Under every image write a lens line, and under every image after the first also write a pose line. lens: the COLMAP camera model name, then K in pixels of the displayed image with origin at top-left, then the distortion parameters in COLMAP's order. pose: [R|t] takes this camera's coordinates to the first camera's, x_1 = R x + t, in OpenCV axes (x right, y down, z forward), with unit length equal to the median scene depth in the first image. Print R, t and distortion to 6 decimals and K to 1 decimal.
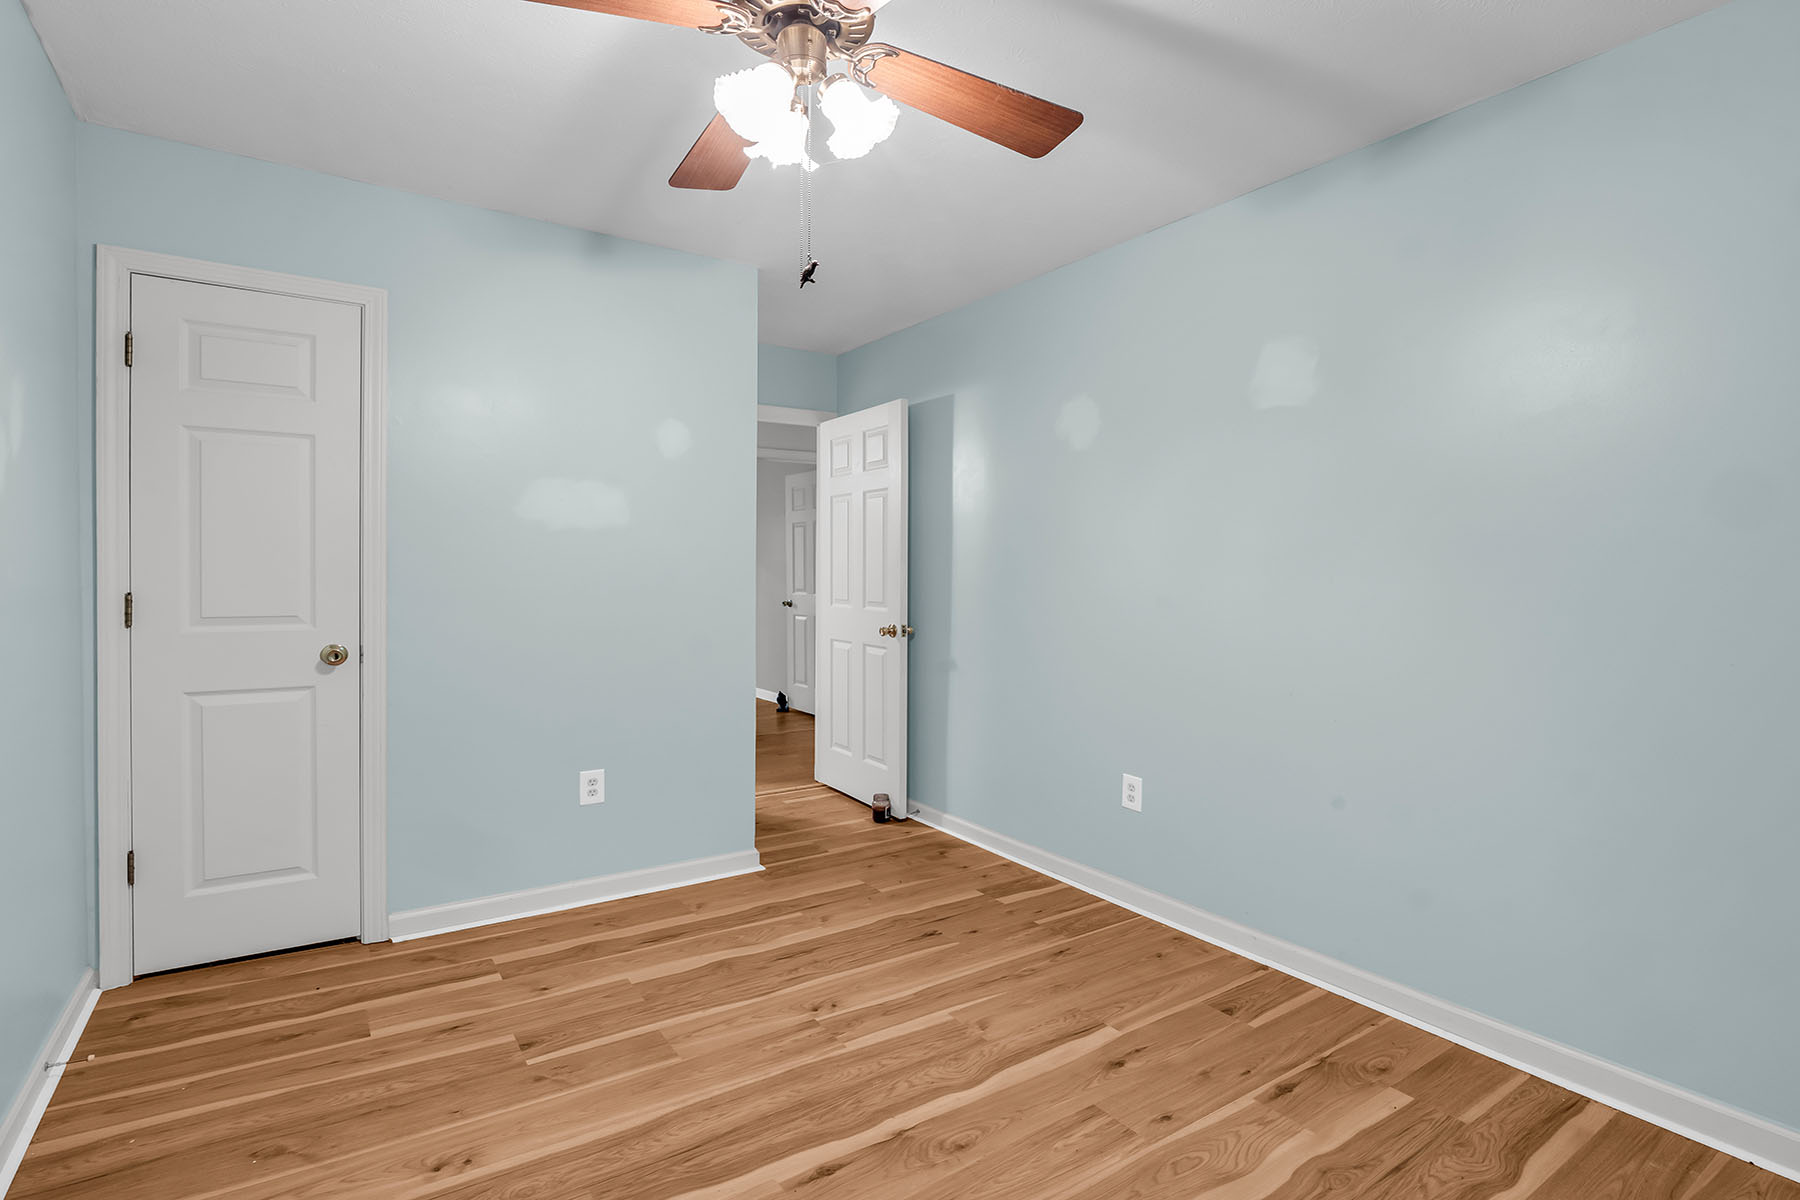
lens RADIAL K [[891.0, 0, 897.0], [0, 891.0, 583.2], [0, 0, 1]] dist [-0.002284, -0.009421]
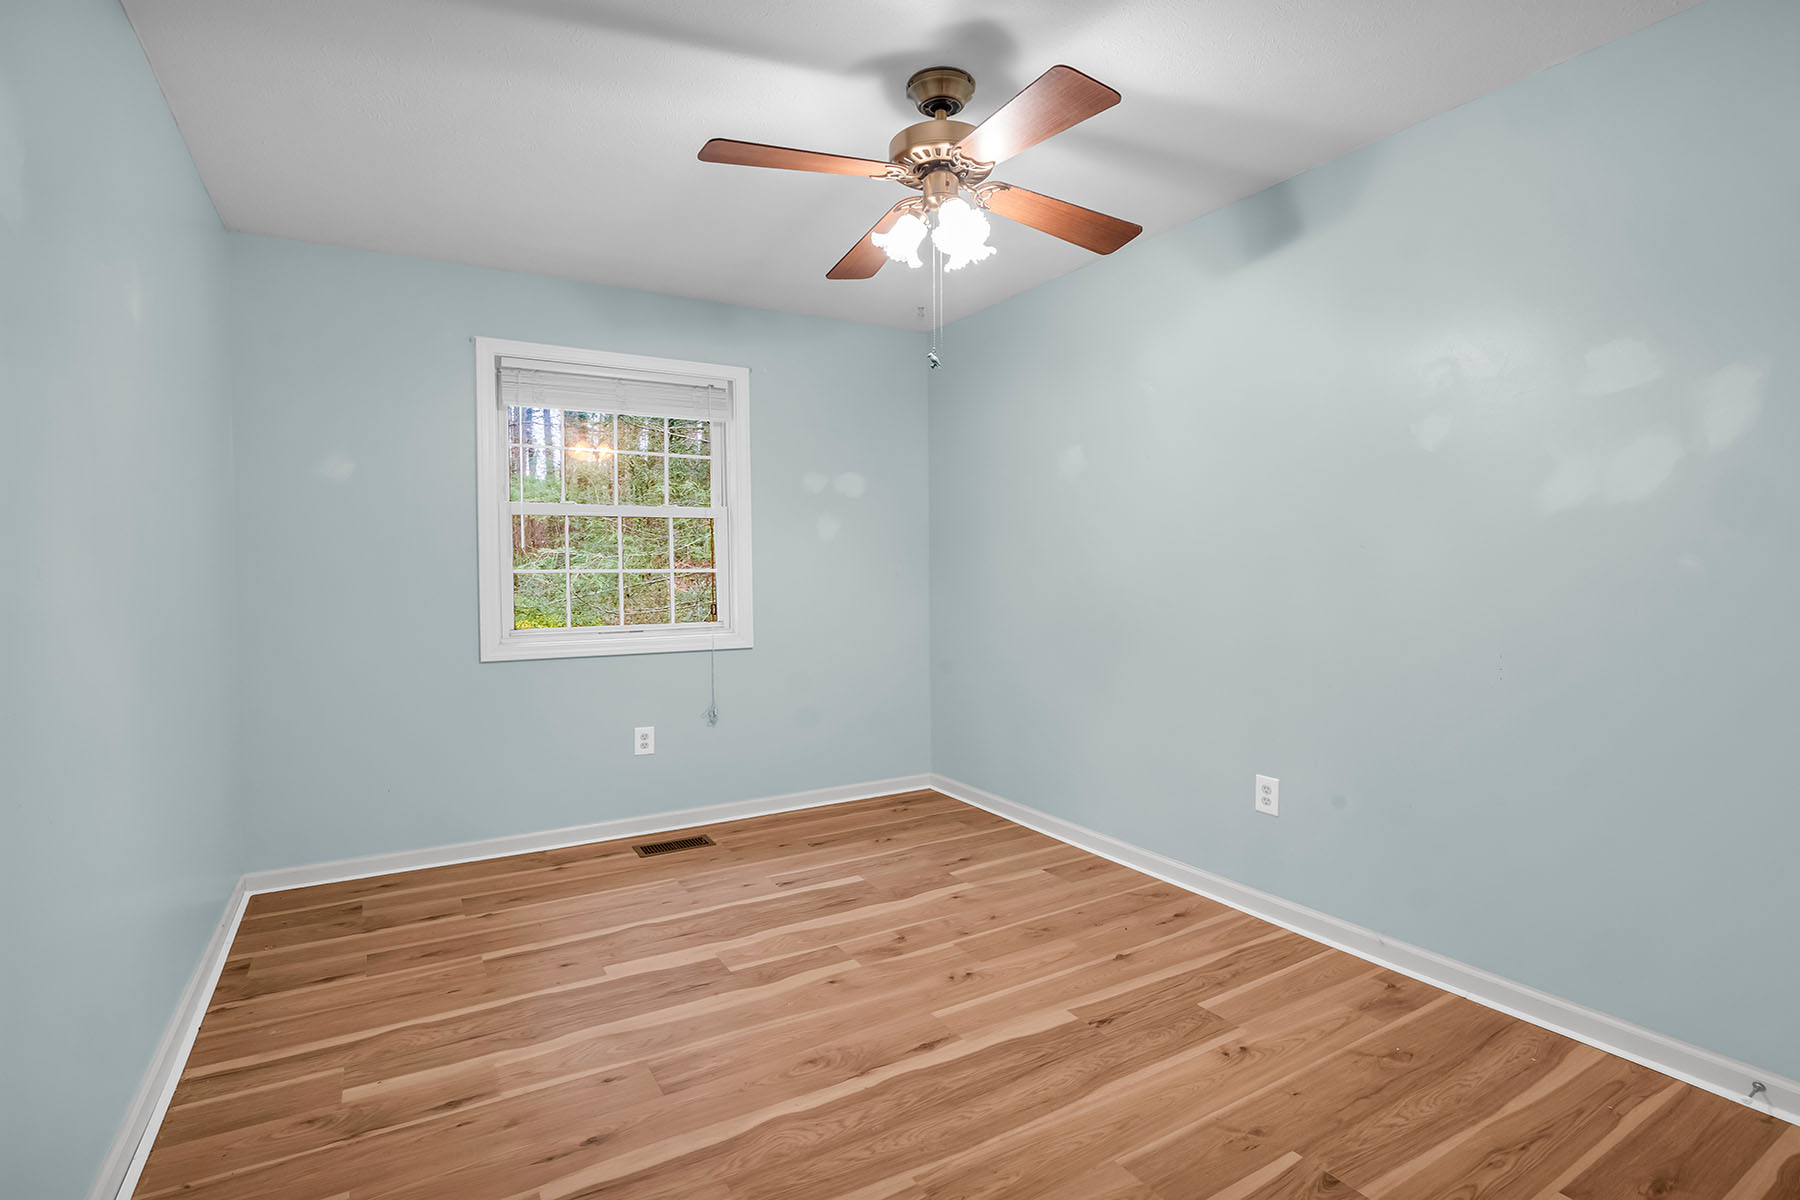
lens RADIAL K [[891.0, 0, 897.0], [0, 891.0, 583.2], [0, 0, 1]] dist [-0.002284, -0.009421]
pose [[-0.998005, -0.002334, 0.063085, -0.102262], [-0.000341, 0.999501, 0.031585, -0.020288], [-0.063127, 0.031500, -0.997508, 1.978360]]
